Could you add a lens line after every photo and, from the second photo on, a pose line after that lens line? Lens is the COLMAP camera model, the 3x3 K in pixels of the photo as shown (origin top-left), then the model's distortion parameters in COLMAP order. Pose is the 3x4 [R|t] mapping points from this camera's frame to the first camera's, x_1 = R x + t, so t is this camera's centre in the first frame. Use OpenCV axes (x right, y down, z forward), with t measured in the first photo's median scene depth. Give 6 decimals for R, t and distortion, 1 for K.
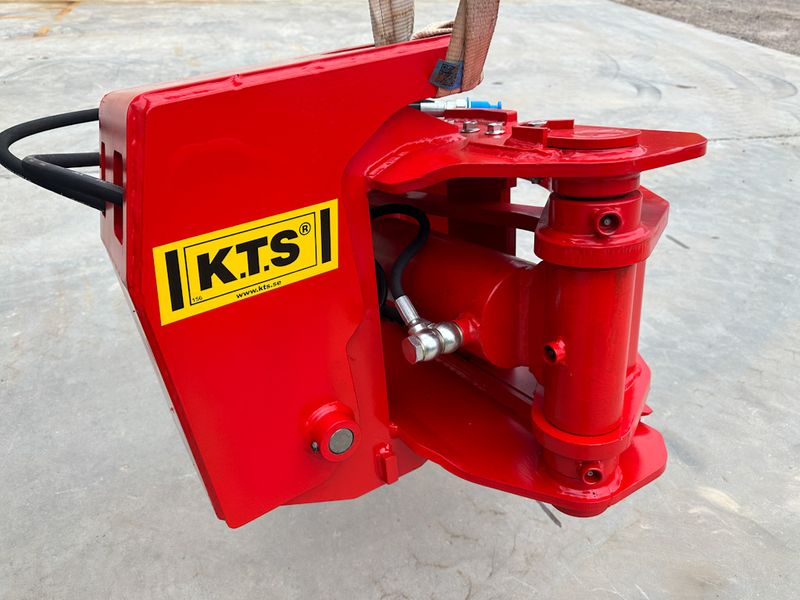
lens RADIAL K [[569.0, 0, 400.0], [0, 569.0, 300.0], [0, 0, 1]] dist [-0.000382, 0.000025]
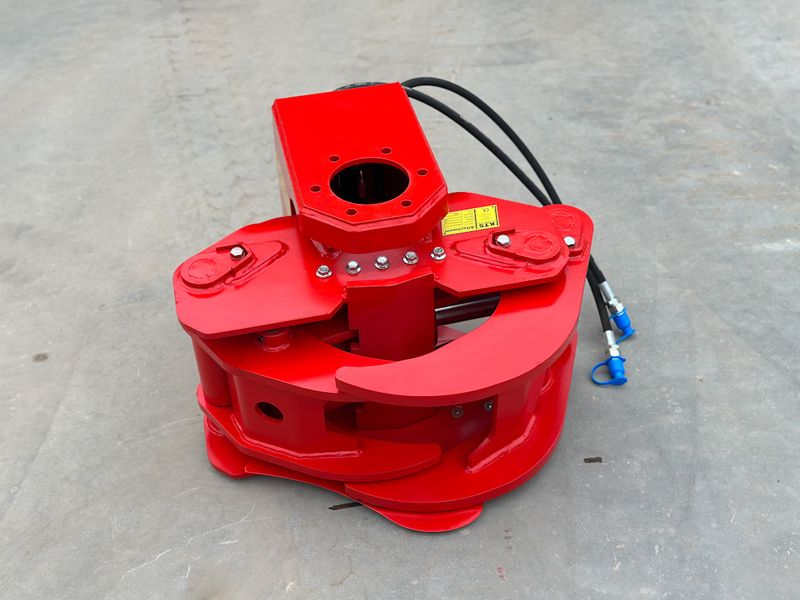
lens RADIAL K [[1124.4, 0, 400.0], [0, 1124.4, 300.0], [0, 0, 1]] dist [0.150626, -0.076532]
pose [[-0.320087, 0.530094, -0.785204, 1.067486], [-0.554920, 0.566846, 0.608892, -0.655813], [0.767860, 0.630623, 0.112720, 0.526569]]
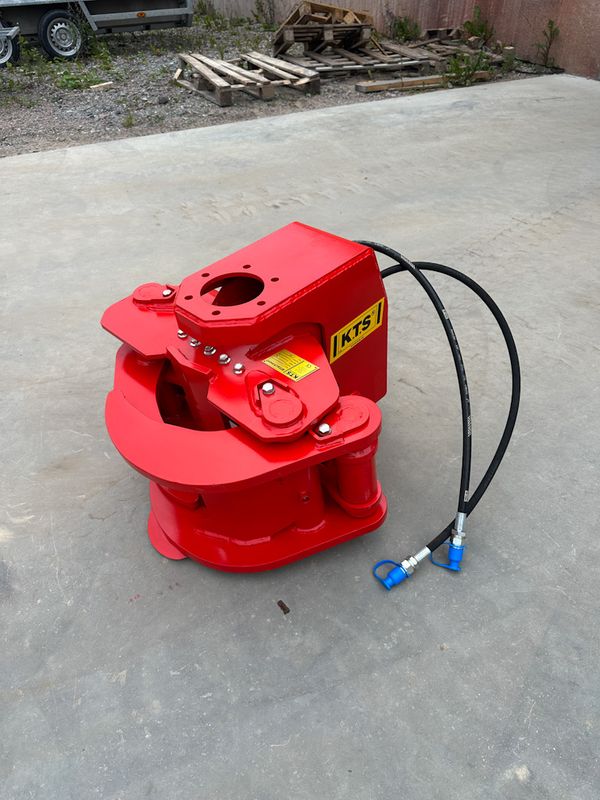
lens RADIAL K [[569.0, 0, 300.0], [0, 569.0, 400.0], [0, 0, 1]] dist [-0.000382, 0.000025]
pose [[-0.974819, 0.122292, -0.186476, 0.126676], [-0.149312, 0.263163, 0.953127, -0.661152], [0.165633, 0.956969, -0.238277, 0.892781]]
